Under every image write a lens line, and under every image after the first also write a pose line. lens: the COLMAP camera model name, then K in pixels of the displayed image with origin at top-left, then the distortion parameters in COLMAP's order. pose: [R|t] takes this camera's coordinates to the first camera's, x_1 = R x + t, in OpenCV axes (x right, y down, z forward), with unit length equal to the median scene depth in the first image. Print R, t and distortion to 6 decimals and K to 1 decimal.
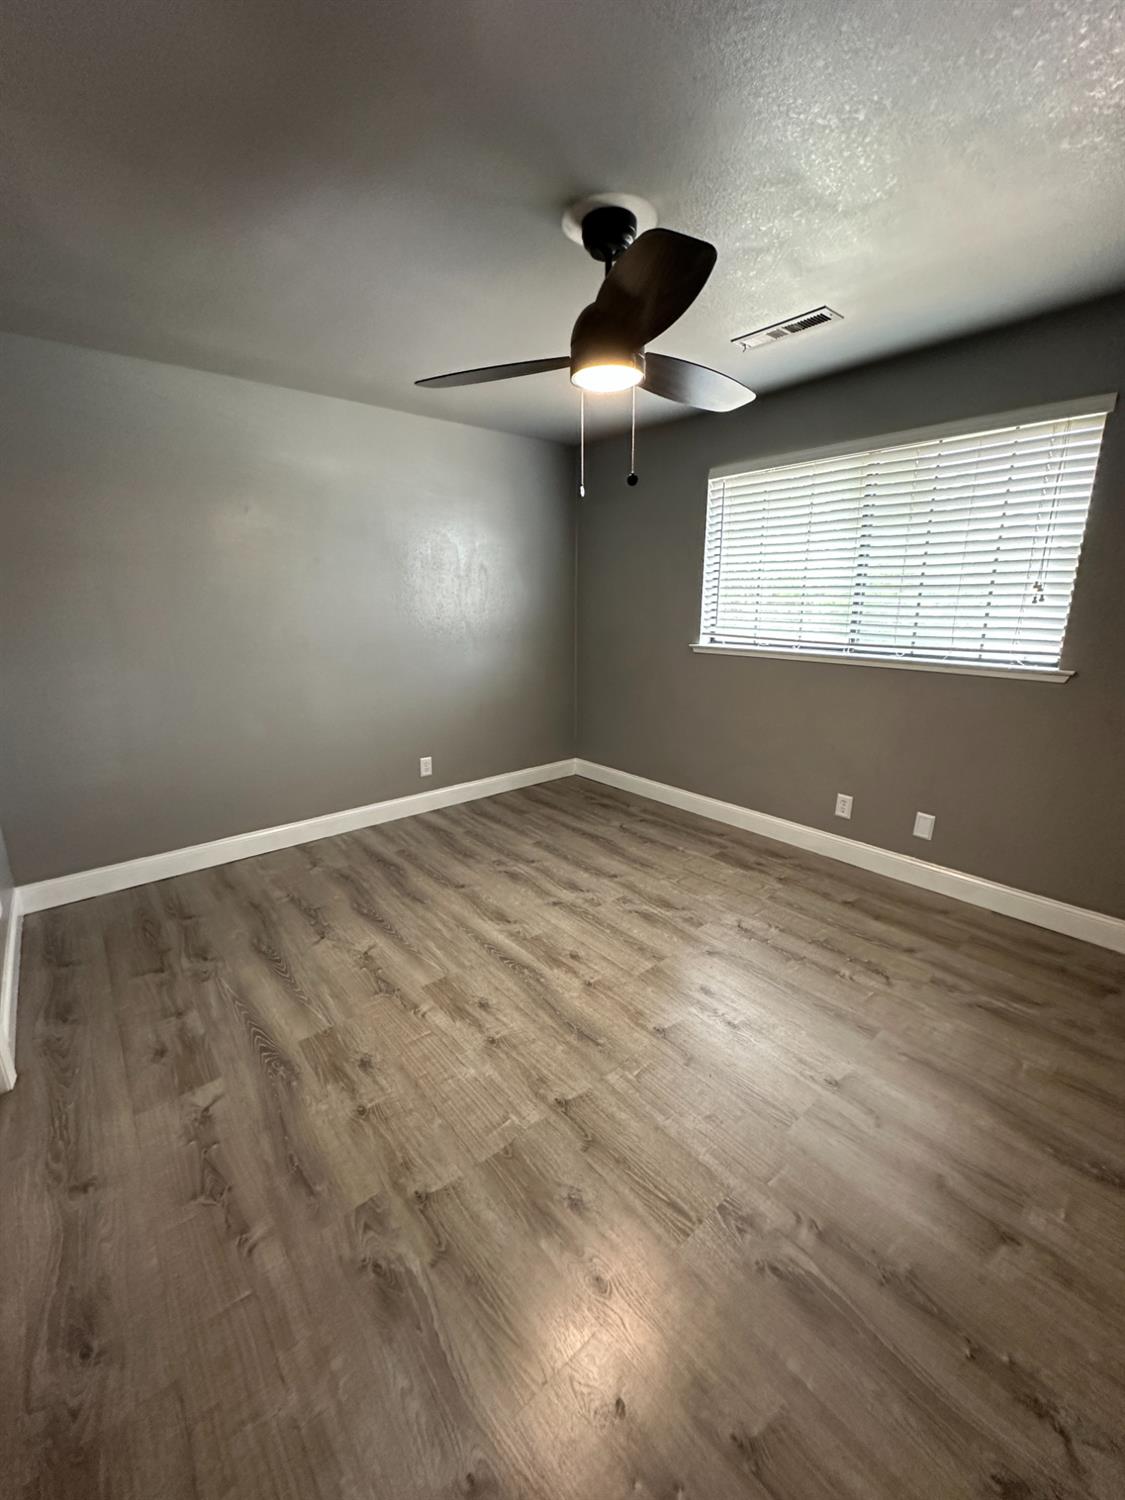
lens RADIAL K [[599.6, 0, 562.1], [0, 599.6, 748.6], [0, 0, 1]] dist [-0.002717, 0.000529]
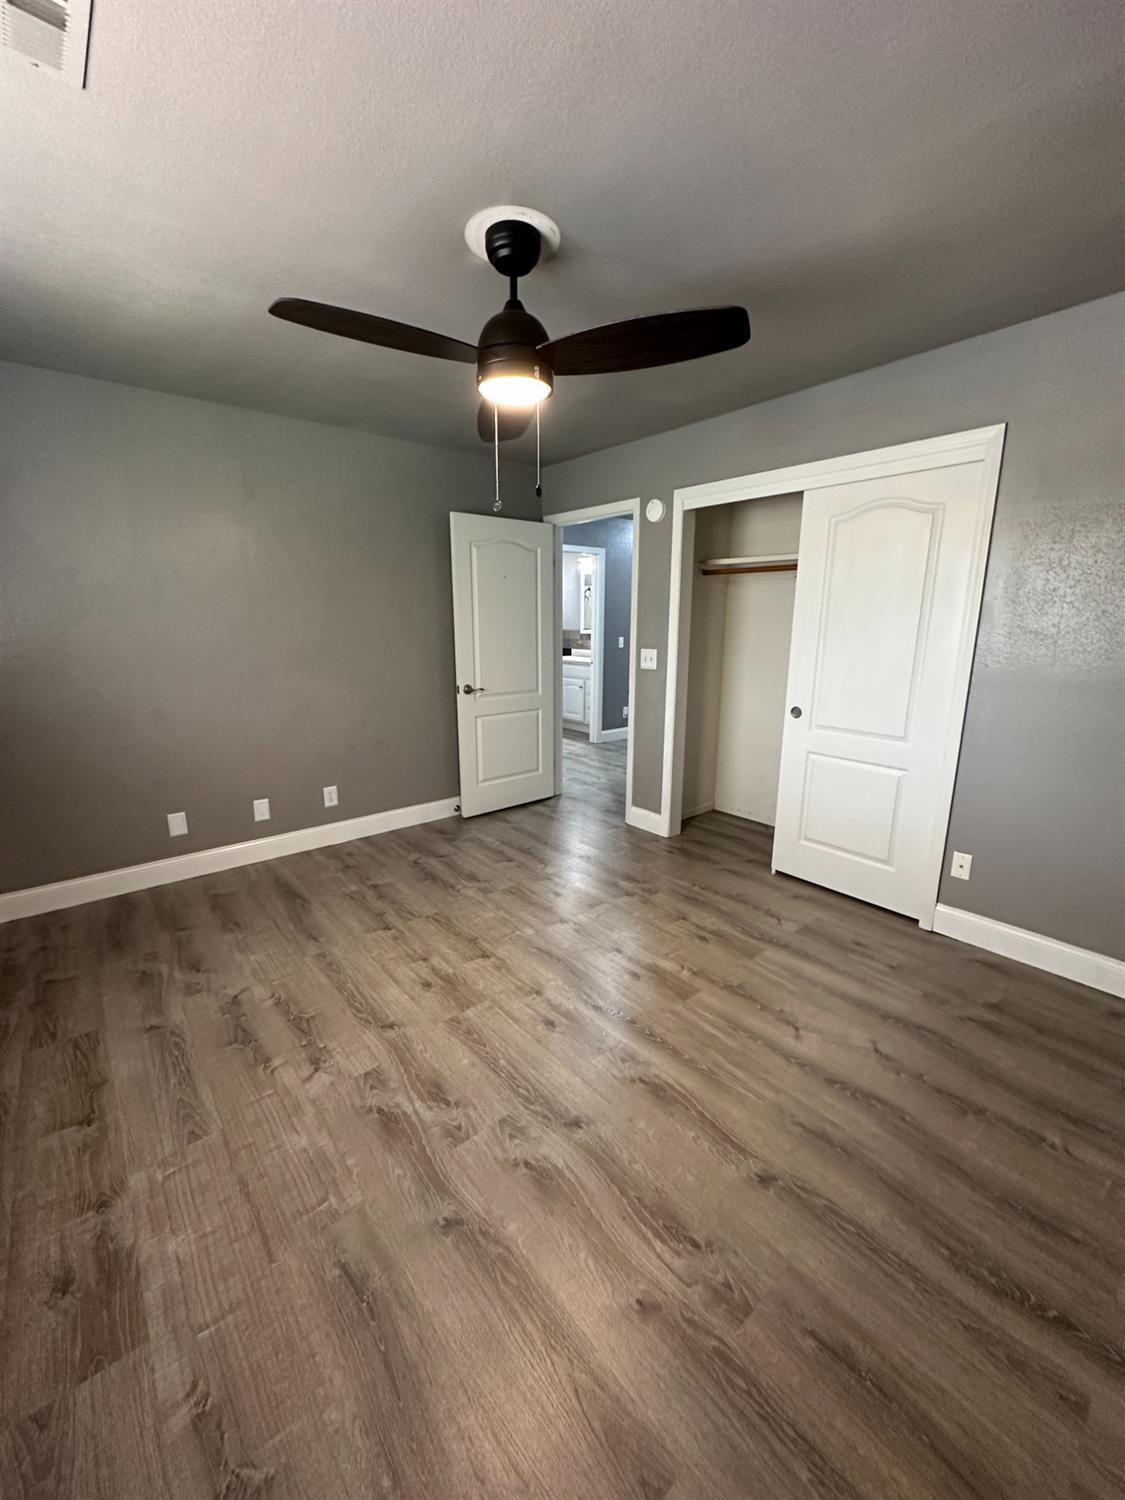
lens RADIAL K [[599.6, 0, 562.1], [0, 599.6, 748.6], [0, 0, 1]] dist [-0.002717, 0.000529]
pose [[-0.999988, 0.004077, 0.002575, -0.000820], [0.004798, 0.894891, 0.446260, -0.392957], [-0.000485, 0.446267, -0.894900, 1.585381]]
